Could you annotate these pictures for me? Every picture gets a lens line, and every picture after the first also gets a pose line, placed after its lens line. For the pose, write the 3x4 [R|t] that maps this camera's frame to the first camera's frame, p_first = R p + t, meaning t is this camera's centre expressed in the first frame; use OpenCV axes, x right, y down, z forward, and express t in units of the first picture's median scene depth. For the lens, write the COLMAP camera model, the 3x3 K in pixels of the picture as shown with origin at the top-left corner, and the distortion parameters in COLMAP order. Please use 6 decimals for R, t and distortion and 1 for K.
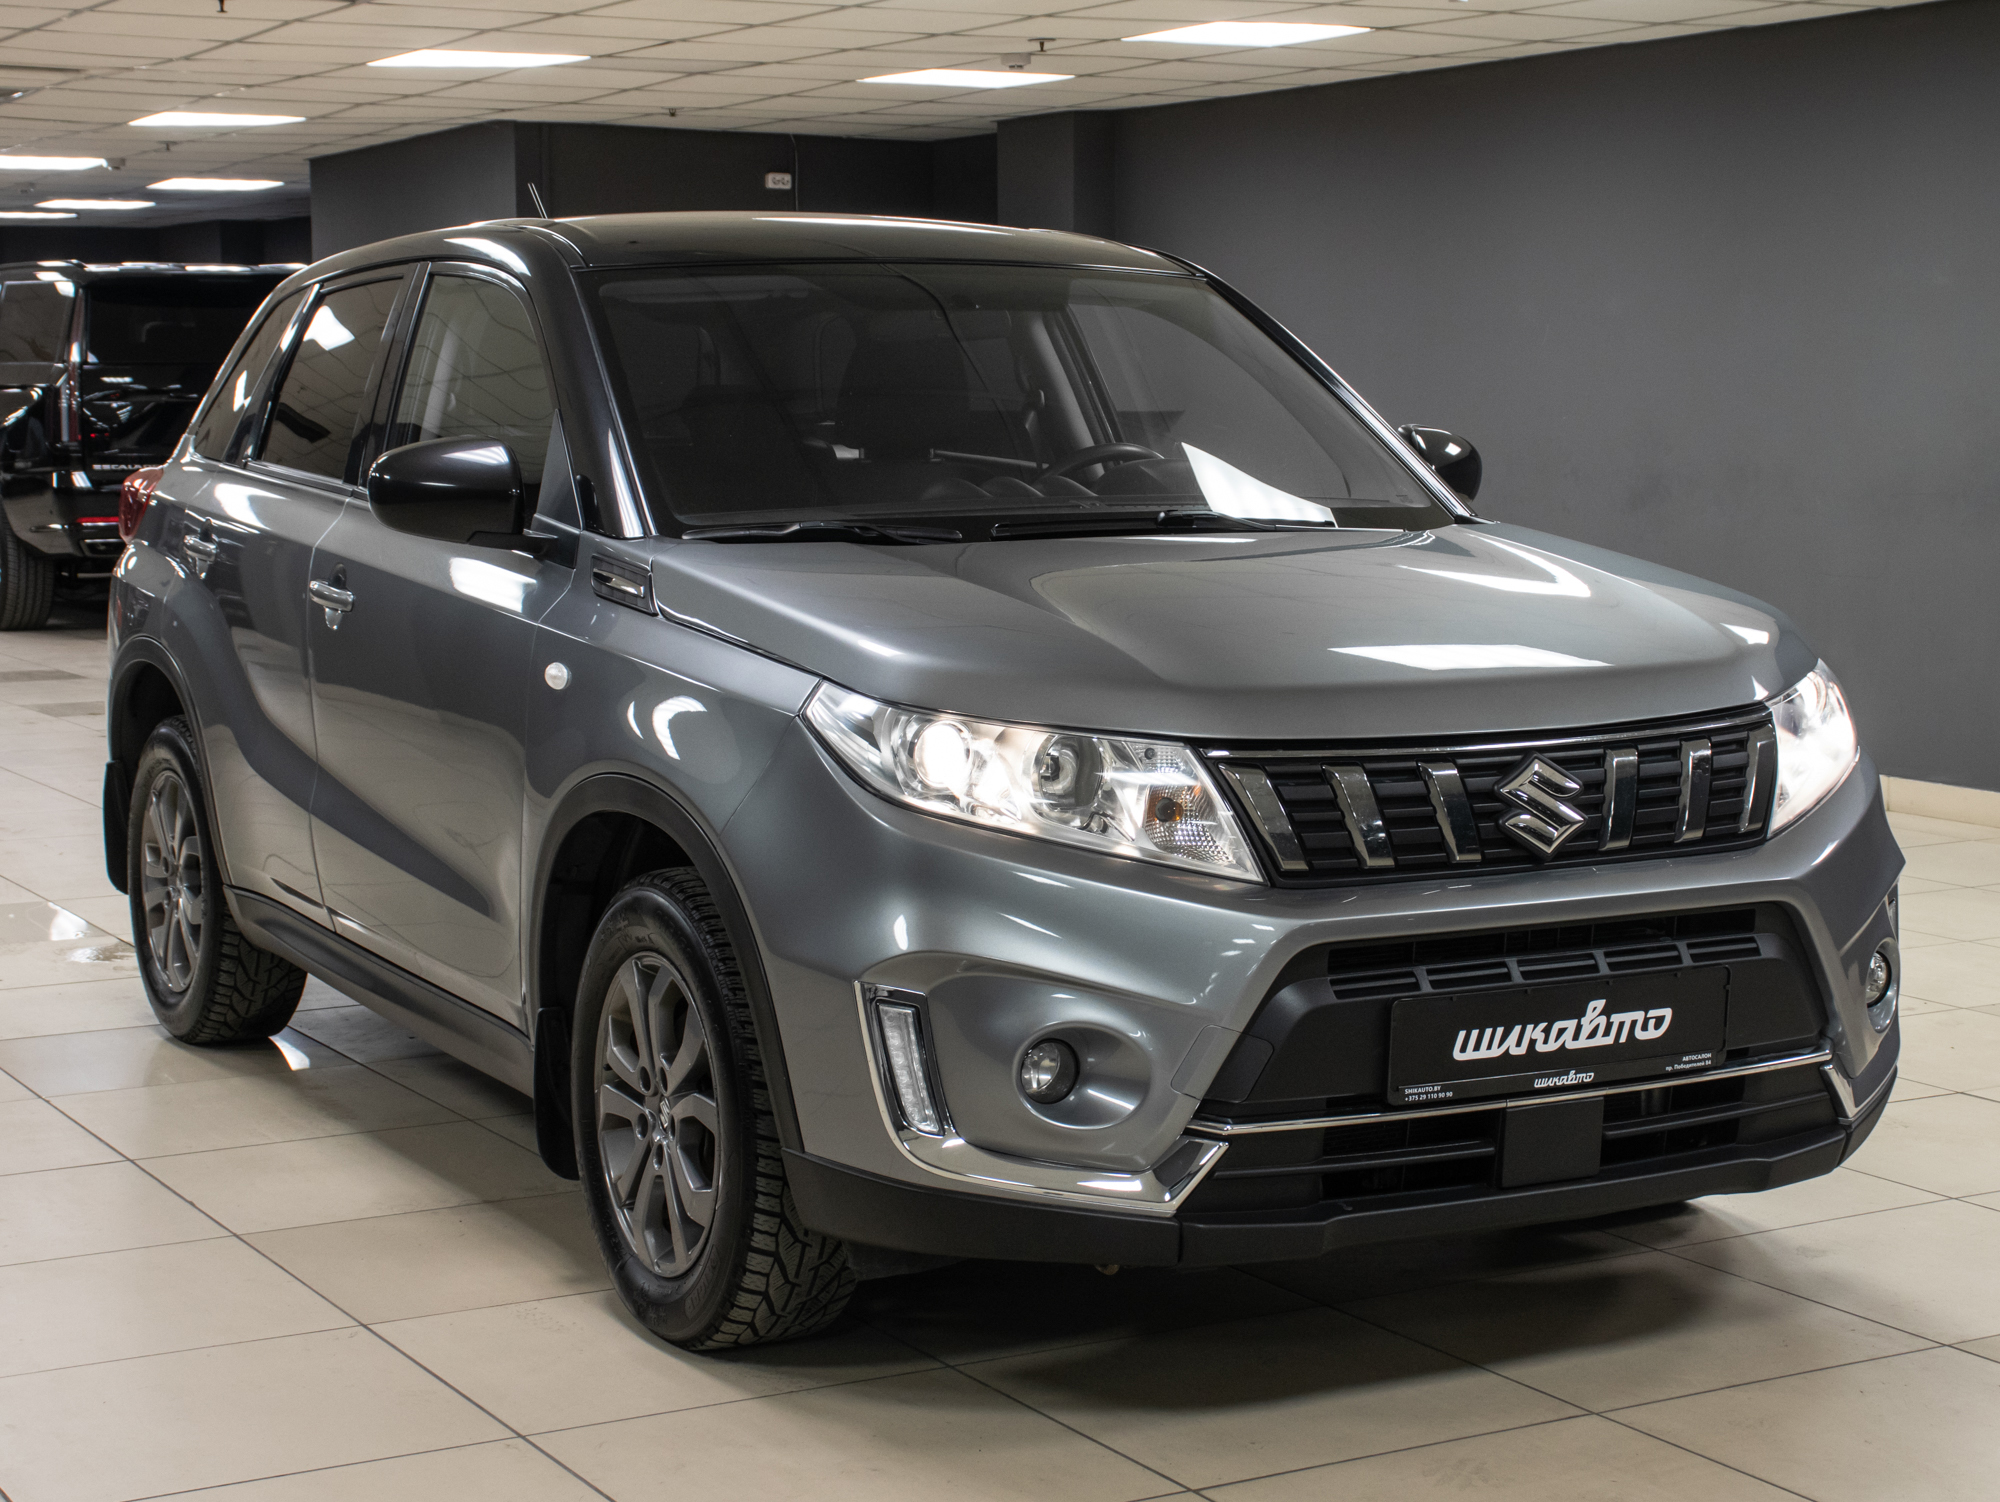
lens RADIAL K [[3429.8, 0, 1000.0], [0, 3429.8, 751.0], [0, 0, 1]] dist [0.043842, 0.189755]
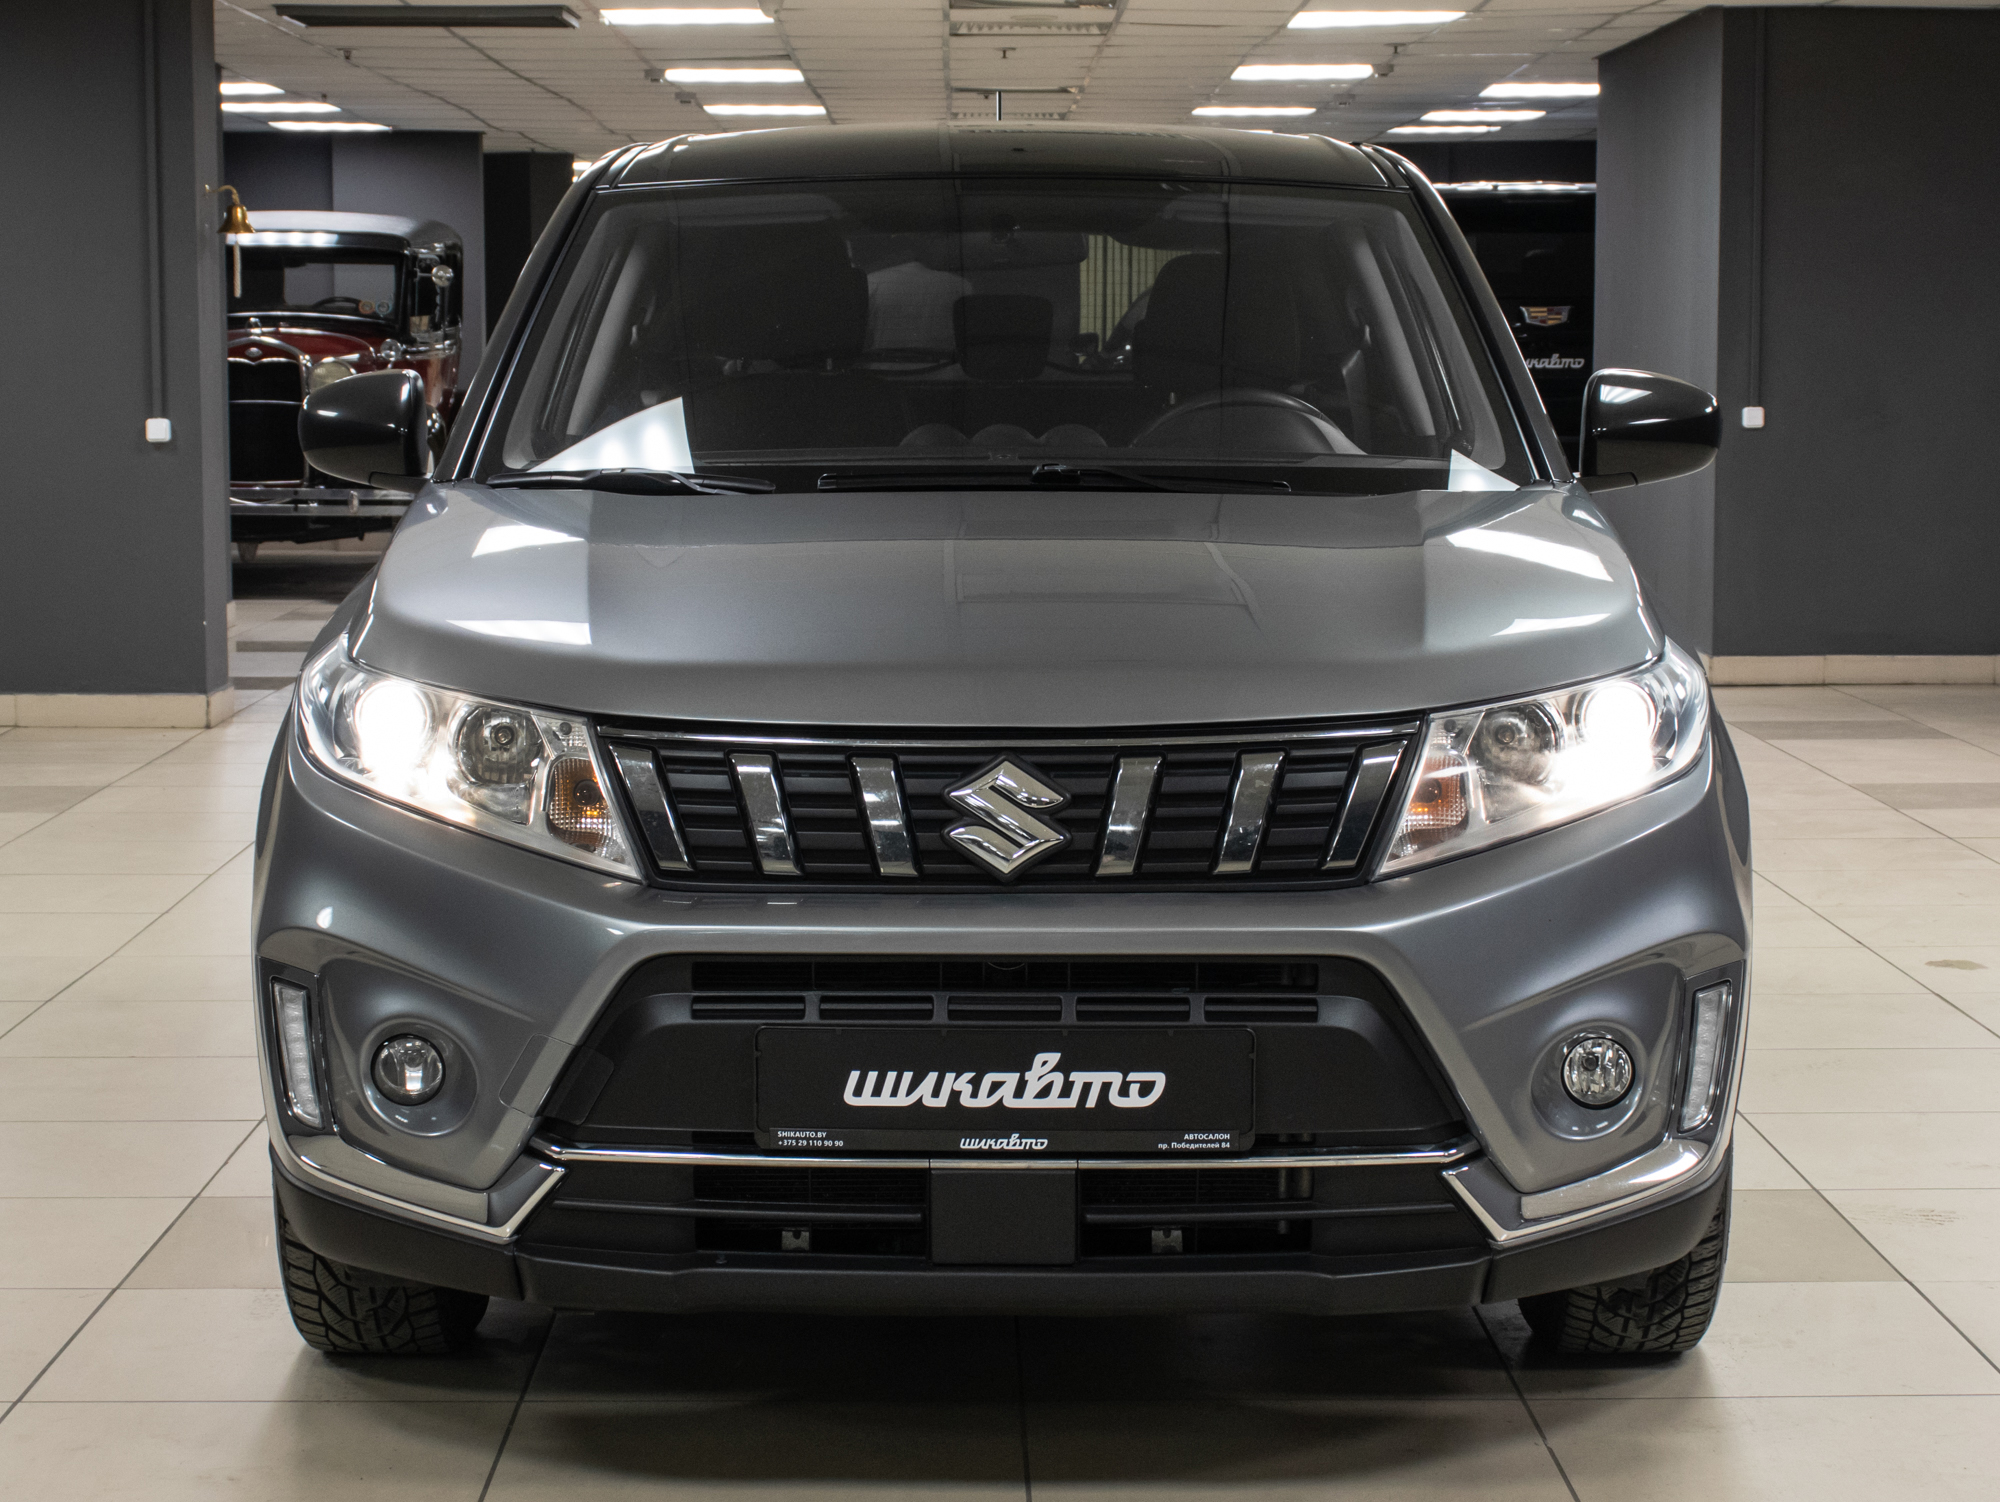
lens RADIAL K [[4141.7, 0, 1000.0], [0, 4141.7, 751.0], [0, 0, 1]] dist [0.026570, 0.087387]
pose [[0.875034, 0.055905, -0.480823, 0.646662], [-0.057634, 0.998275, 0.011183, -0.011627], [0.480618, 0.017926, 0.876747, 0.107800]]
